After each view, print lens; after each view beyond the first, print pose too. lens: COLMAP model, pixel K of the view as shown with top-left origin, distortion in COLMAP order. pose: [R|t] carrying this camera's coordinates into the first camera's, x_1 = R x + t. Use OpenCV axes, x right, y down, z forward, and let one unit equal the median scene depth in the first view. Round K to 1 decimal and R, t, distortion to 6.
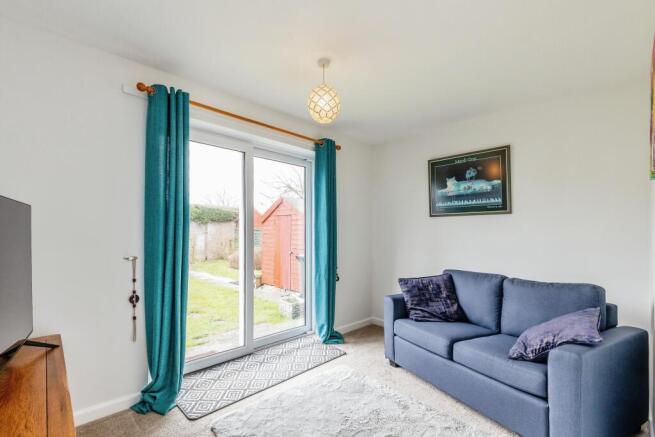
lens RADIAL K [[295.7, 0, 327.6], [0, 295.7, 224.3], [0, 0, 1]] dist [0.000676, -0.000422]
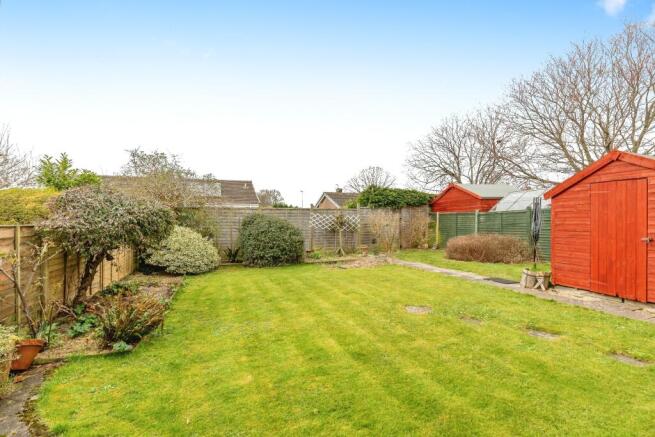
lens RADIAL K [[295.7, 0, 320.9], [0, 295.7, 221.4], [0, 0, 1]] dist [0.000676, -0.000422]
pose [[0.899134, -0.012004, -0.437509, -0.234096], [0.021425, 0.999633, 0.016602, 0.017208], [0.437149, -0.024301, 0.899061, 0.086349]]
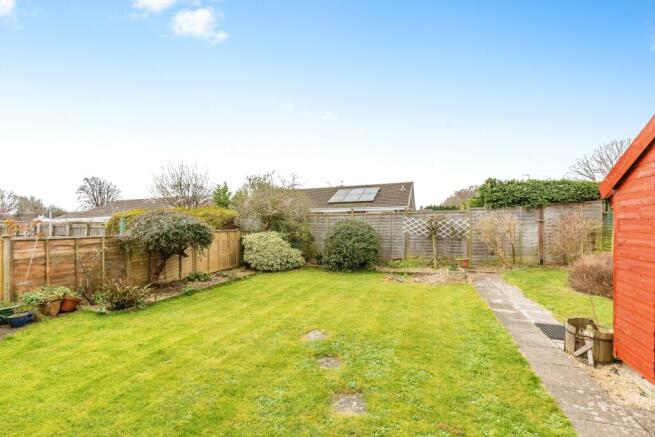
lens RADIAL K [[295.7, 0, 322.3], [0, 295.7, 225.4], [0, 0, 1]] dist [0.000676, -0.000422]
pose [[0.409879, -0.008048, -0.912104, -0.021381], [0.040366, 0.999141, 0.009324, 0.011856], [0.911246, -0.040640, 0.409852, 0.307361]]
